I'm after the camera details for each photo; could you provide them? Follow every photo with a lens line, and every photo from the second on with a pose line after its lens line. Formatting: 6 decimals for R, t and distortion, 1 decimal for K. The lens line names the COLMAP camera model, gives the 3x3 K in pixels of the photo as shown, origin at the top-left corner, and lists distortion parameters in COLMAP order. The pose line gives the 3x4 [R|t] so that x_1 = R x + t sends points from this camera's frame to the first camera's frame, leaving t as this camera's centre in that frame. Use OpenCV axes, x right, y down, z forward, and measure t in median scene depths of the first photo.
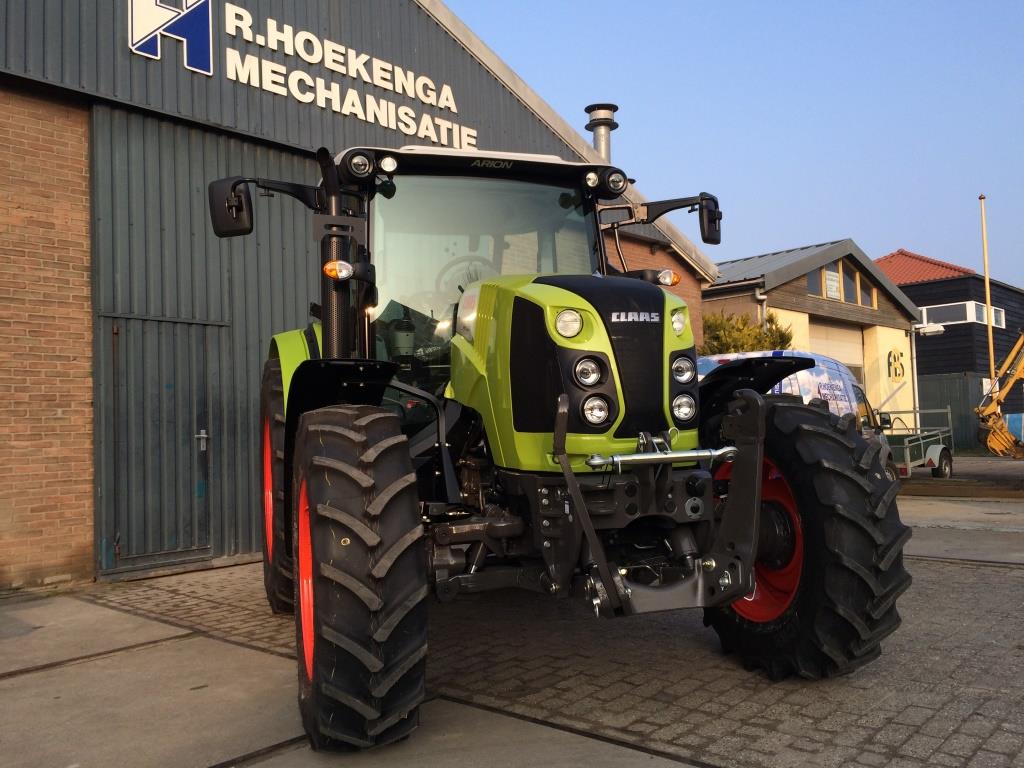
lens RADIAL K [[864.3, 0, 508.8], [0, 864.3, 386.5], [0, 0, 1]] dist [0.092780, -0.127759]
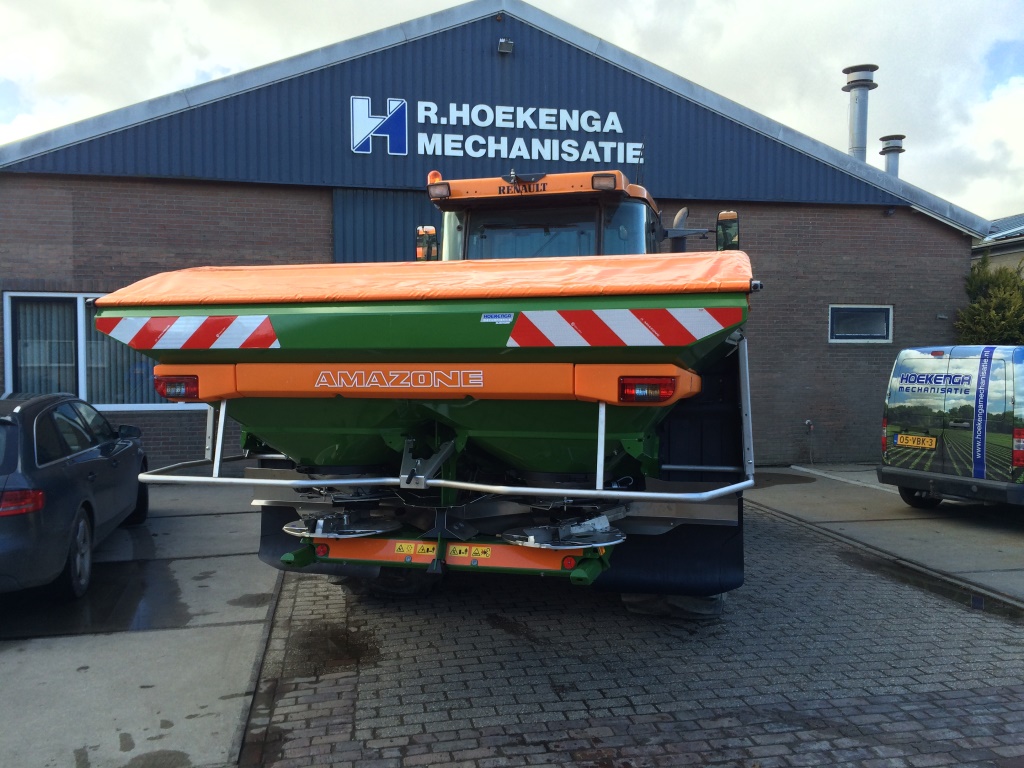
lens RADIAL K [[864.3, 0, 520.8], [0, 864.3, 379.3], [0, 0, 1]] dist [0.092780, -0.127759]
pose [[0.813406, 0.045423, -0.579920, 0.647682], [0.006718, 0.996147, 0.087447, -0.090749], [0.581658, -0.075026, 0.809966, -0.118945]]
